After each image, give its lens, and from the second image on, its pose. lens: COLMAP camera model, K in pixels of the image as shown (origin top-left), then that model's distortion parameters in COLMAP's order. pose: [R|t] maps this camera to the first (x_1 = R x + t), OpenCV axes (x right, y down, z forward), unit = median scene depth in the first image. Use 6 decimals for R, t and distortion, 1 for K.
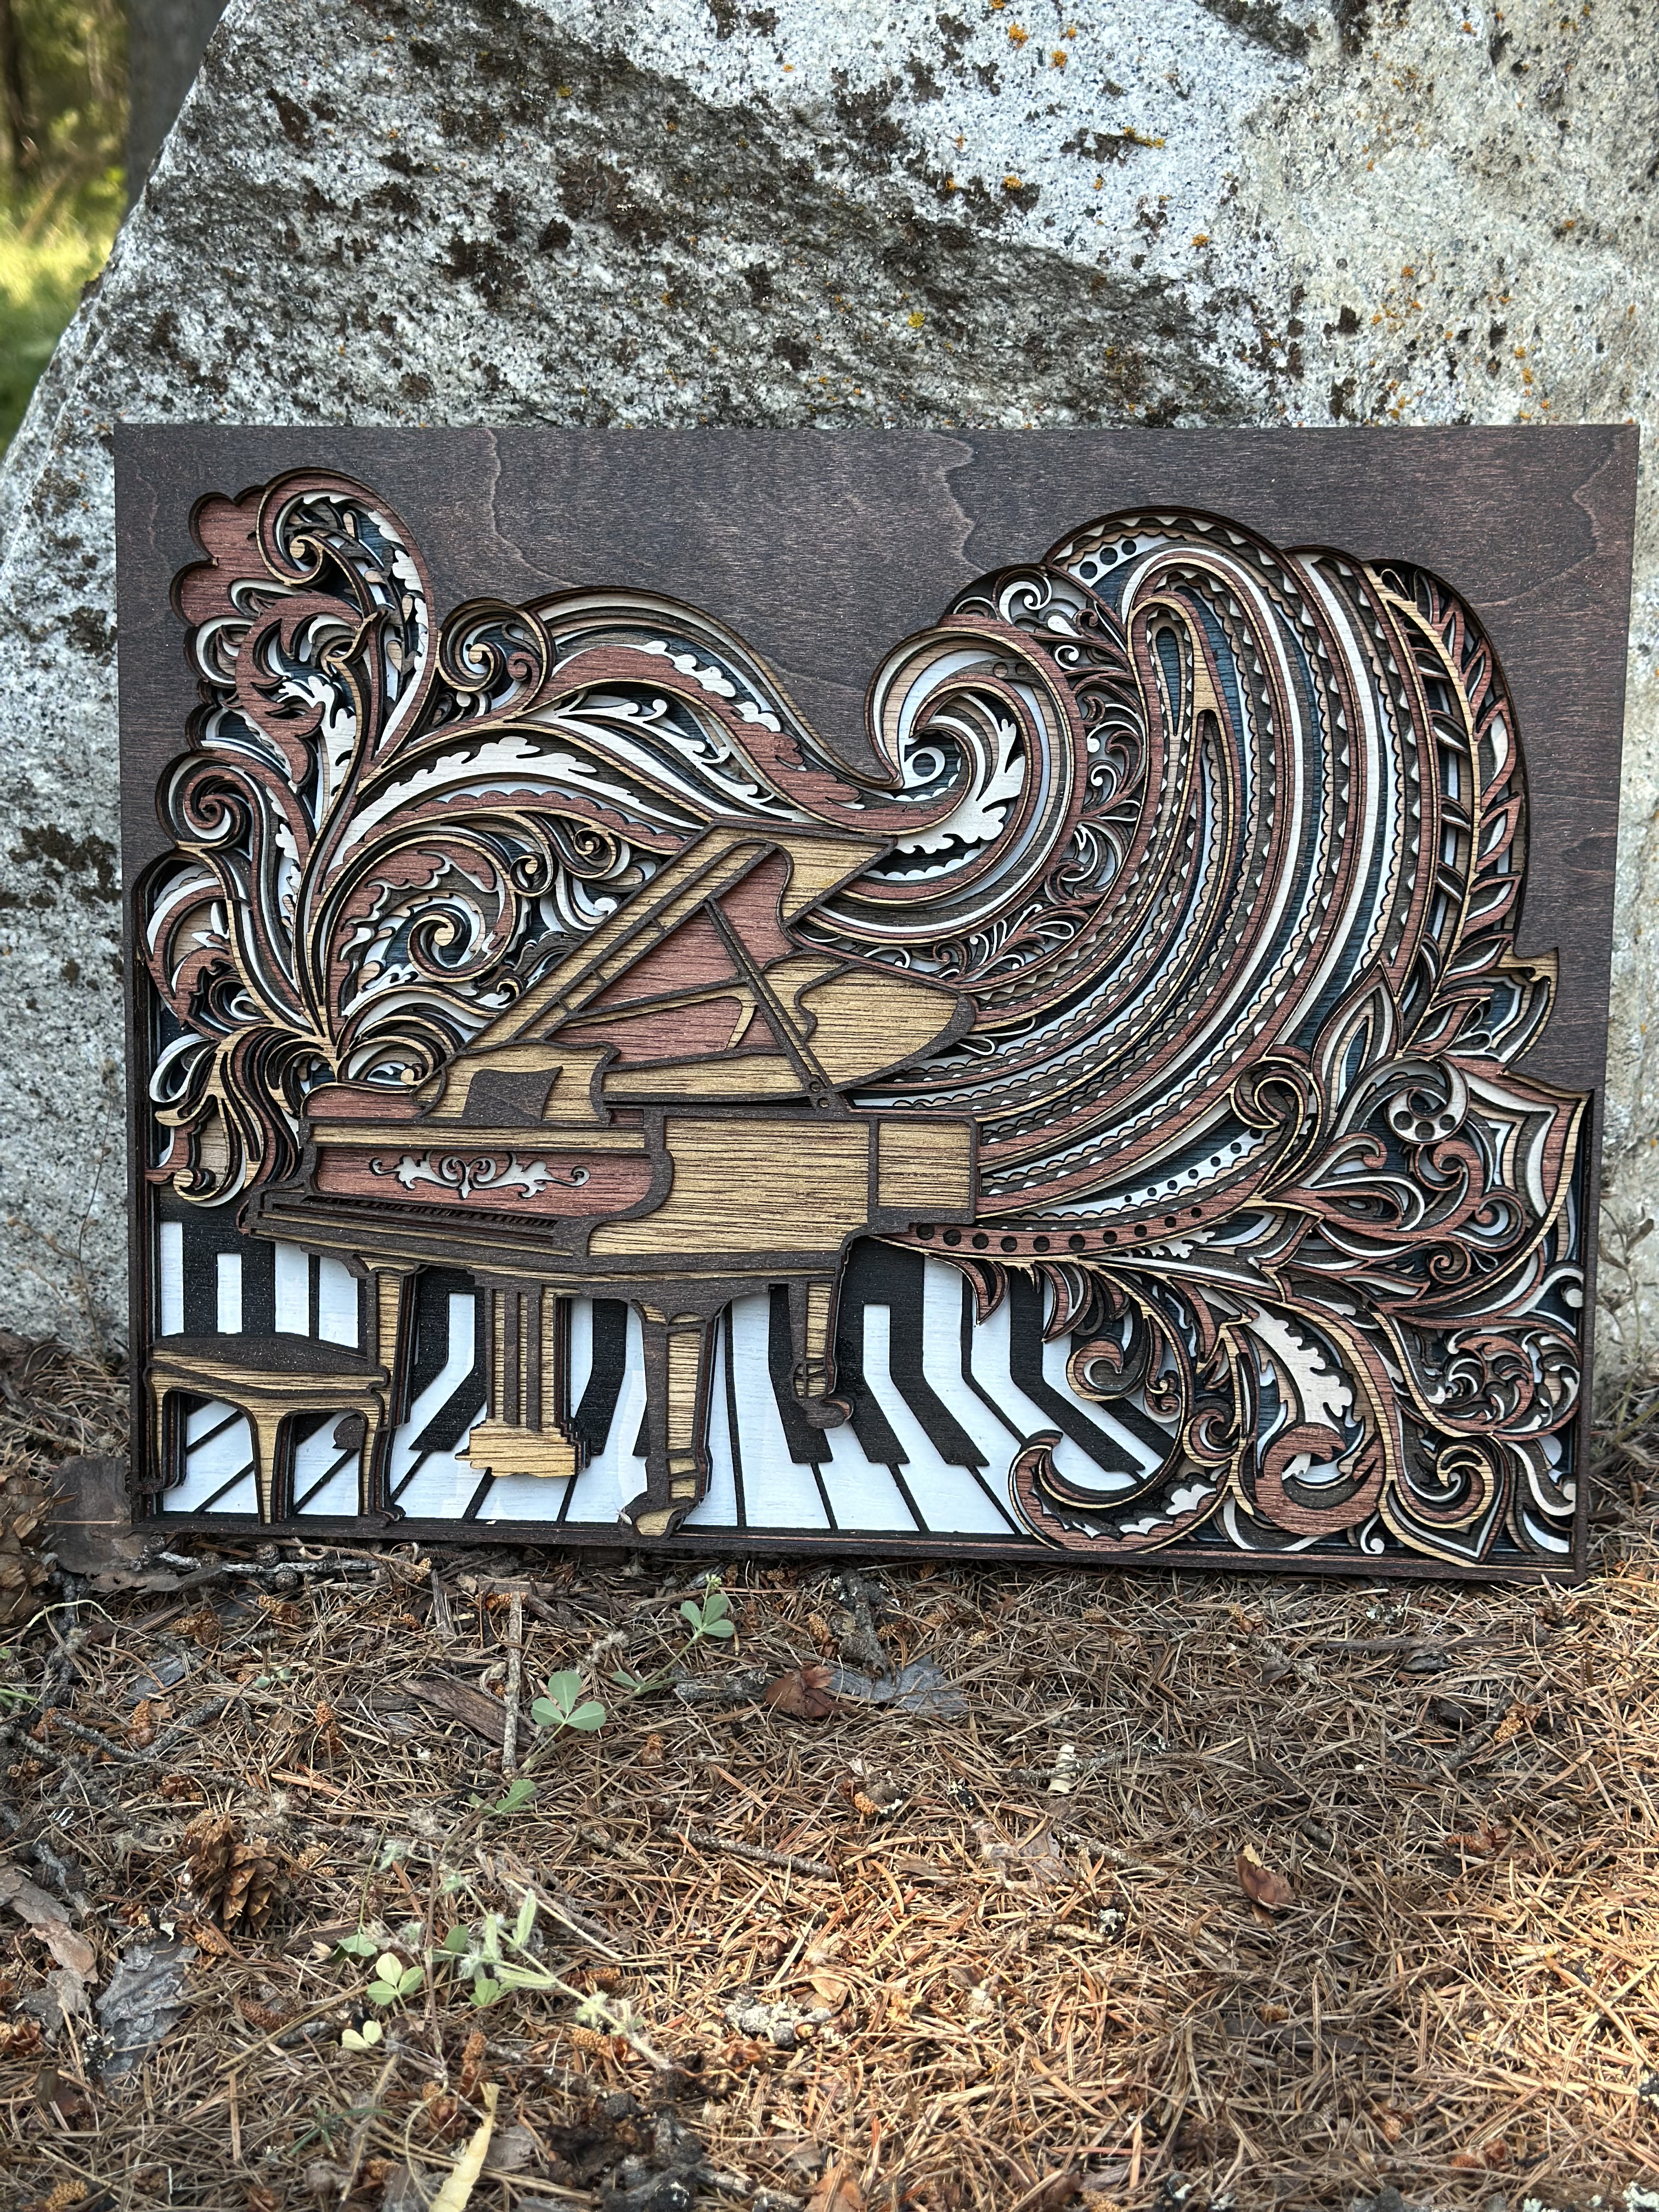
lens RADIAL K [[3109.6, 0, 832.4], [0, 3109.6, 1127.7], [0, 0, 1]] dist [0.247616, -0.604629]
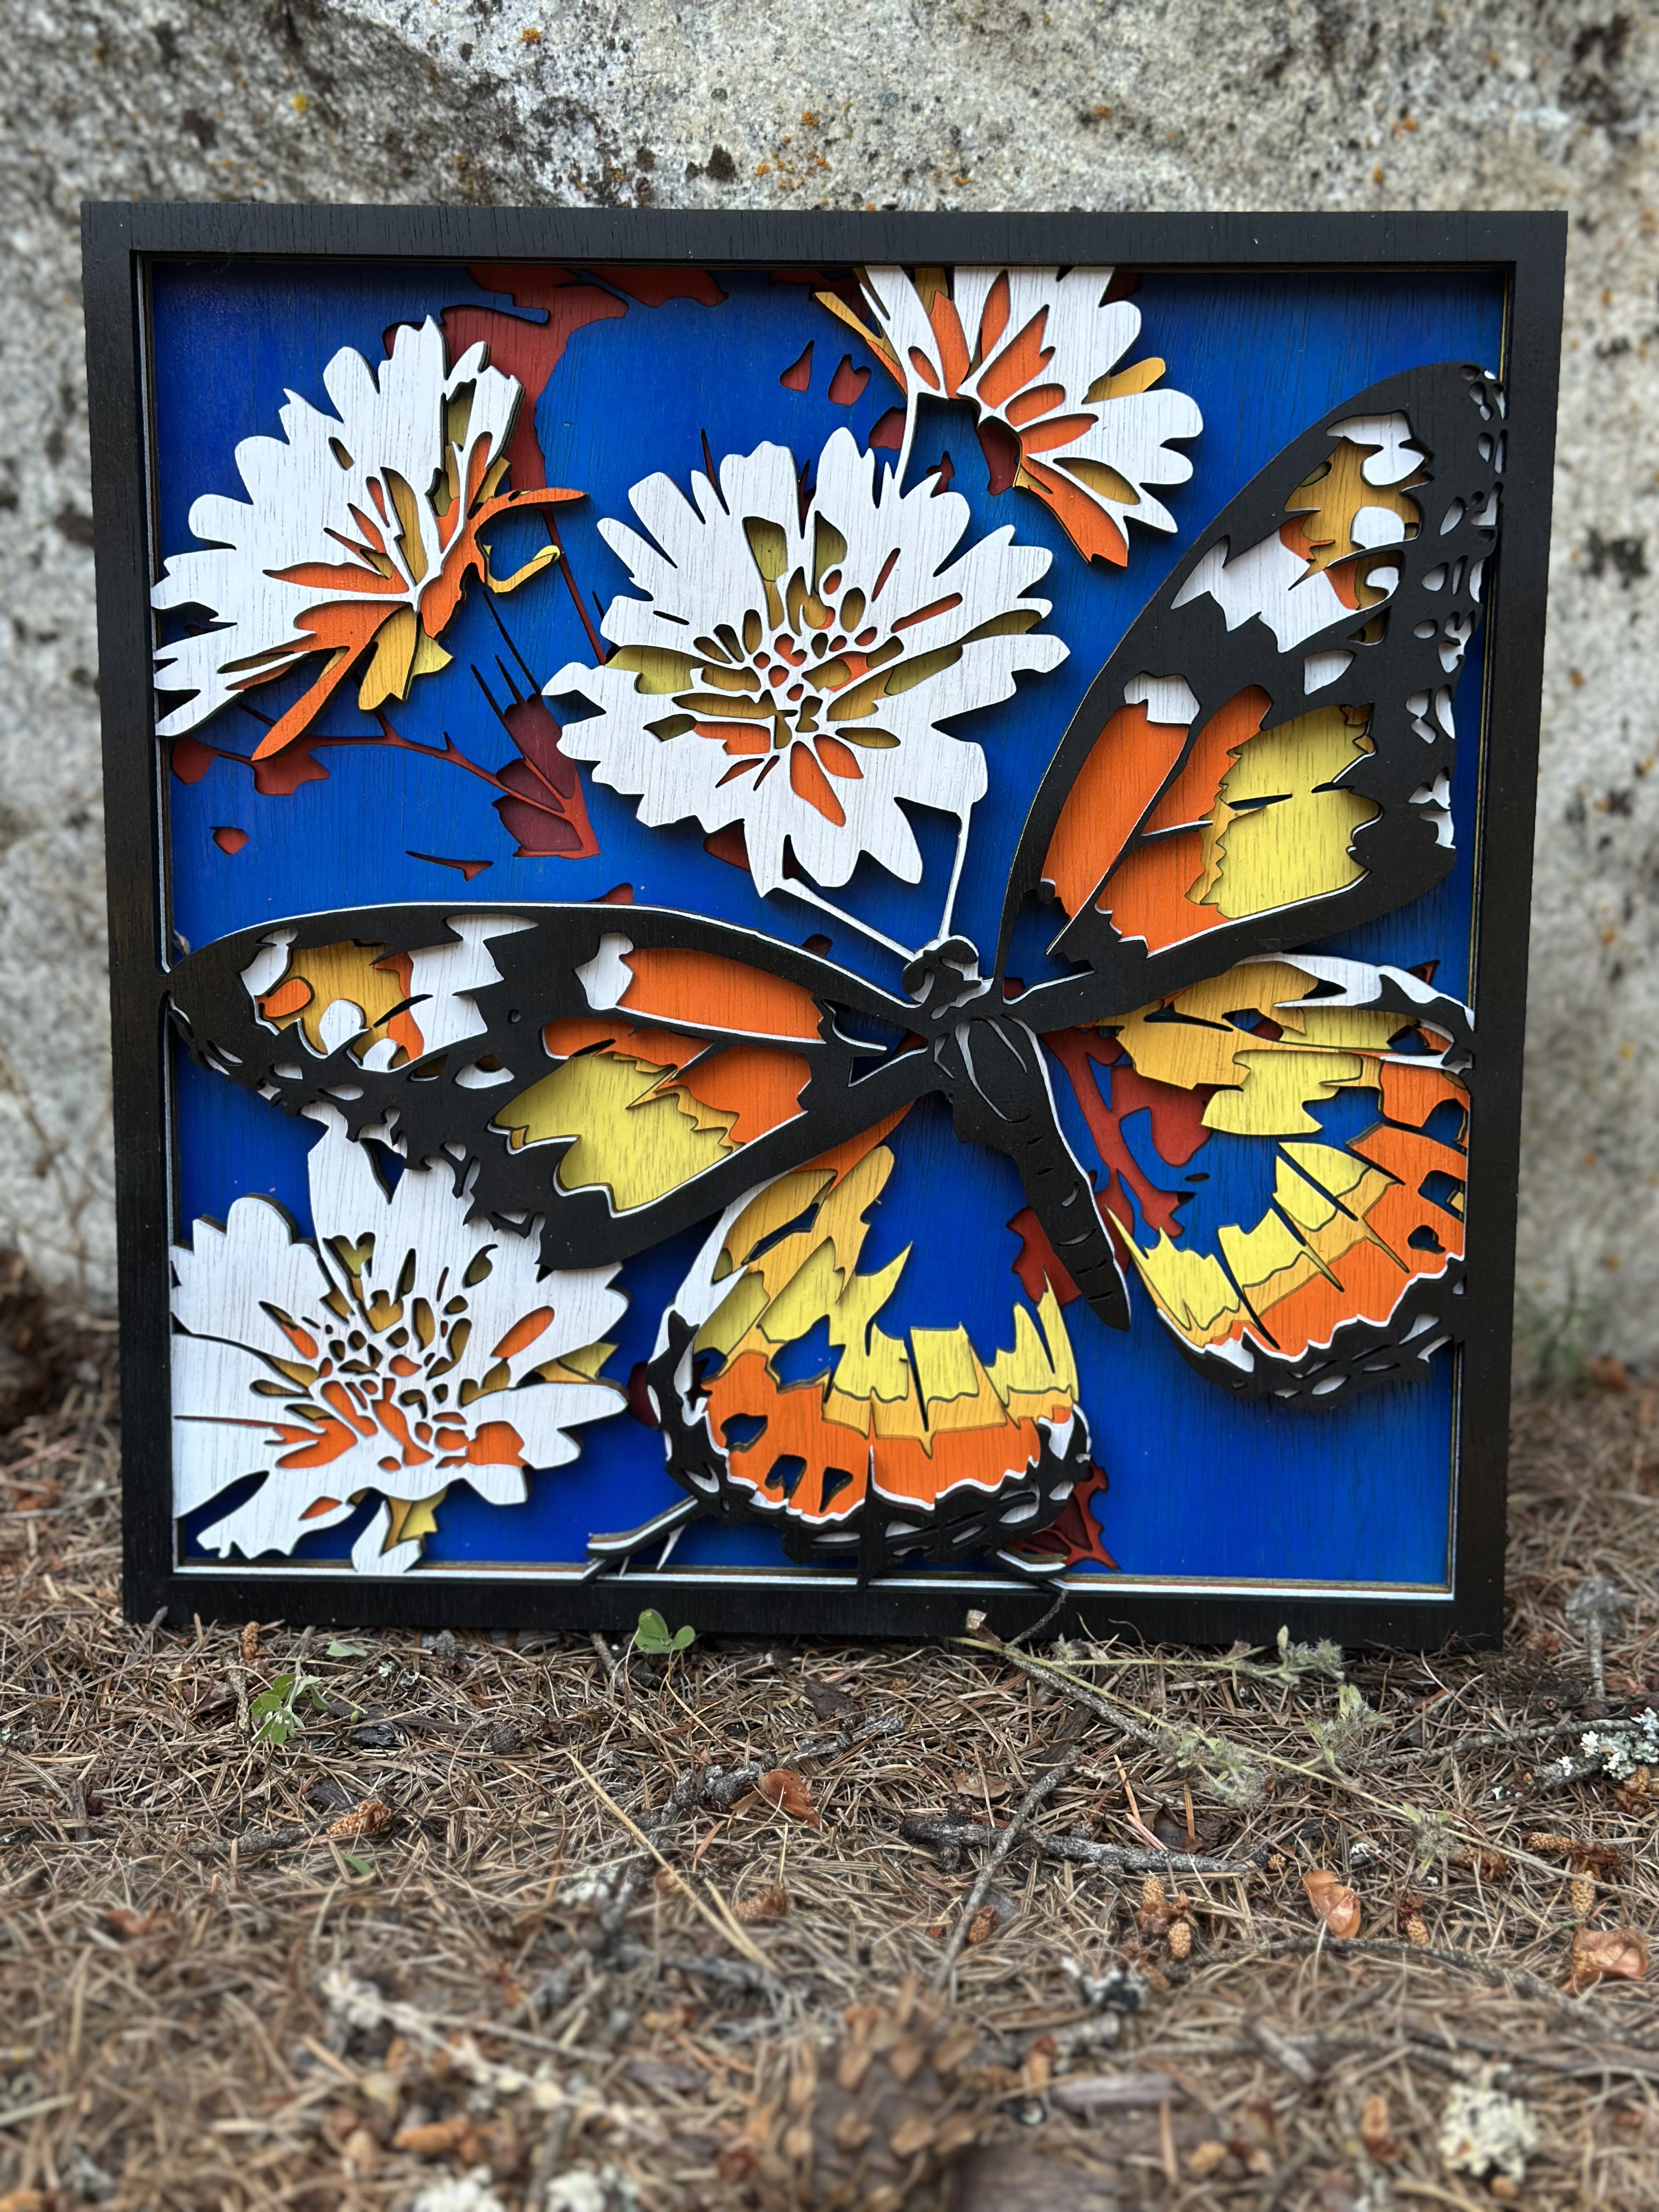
lens RADIAL K [[3120.1, 0, 828.9], [0, 3120.1, 1128.2], [0, 0, 1]] dist [0.236650, -0.621458]
pose [[0.919989, 0.219557, -0.324677, 0.507514], [-0.230895, 0.972972, 0.003703, -0.016119], [0.316715, 0.071559, 0.945818, 0.228395]]
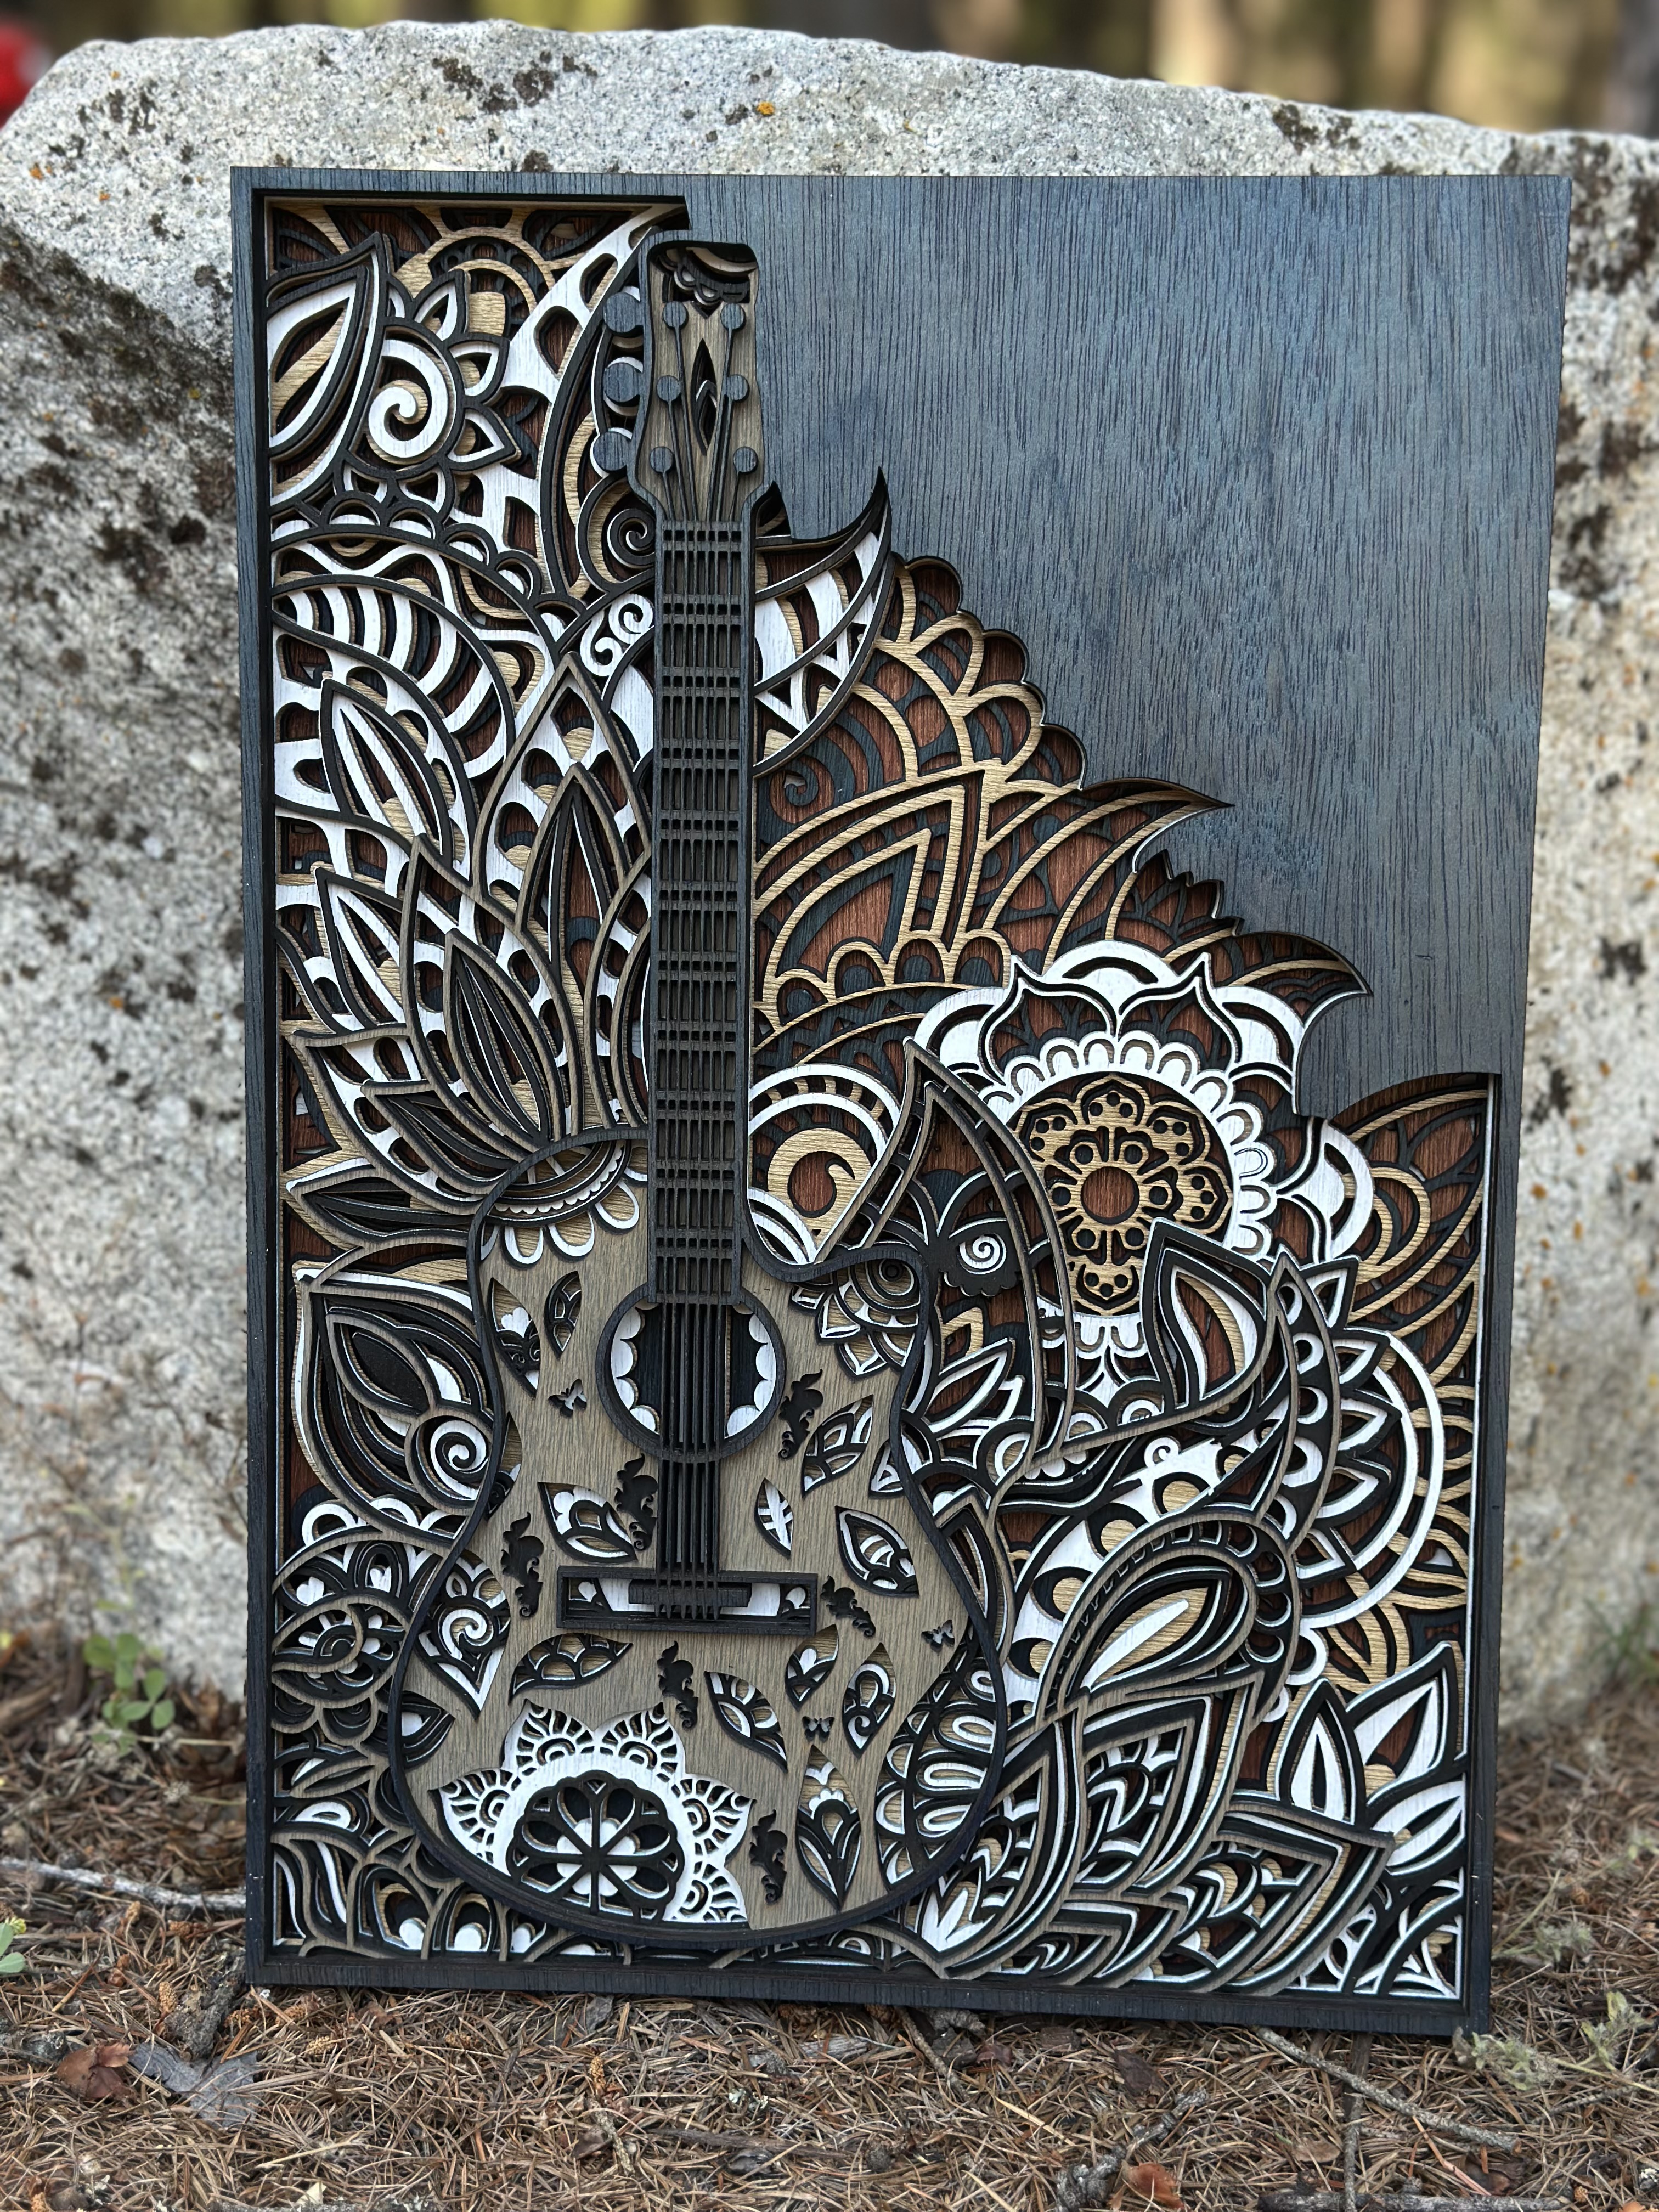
lens RADIAL K [[3112.7, 0, 830.8], [0, 3112.7, 1119.0], [0, 0, 1]] dist [0.250418, -0.626377]
pose [[0.971407, 0.139654, -0.192005, 0.325868], [-0.155844, 0.985161, -0.071904, -0.060125], [0.179114, 0.099771, 0.978756, 0.082253]]
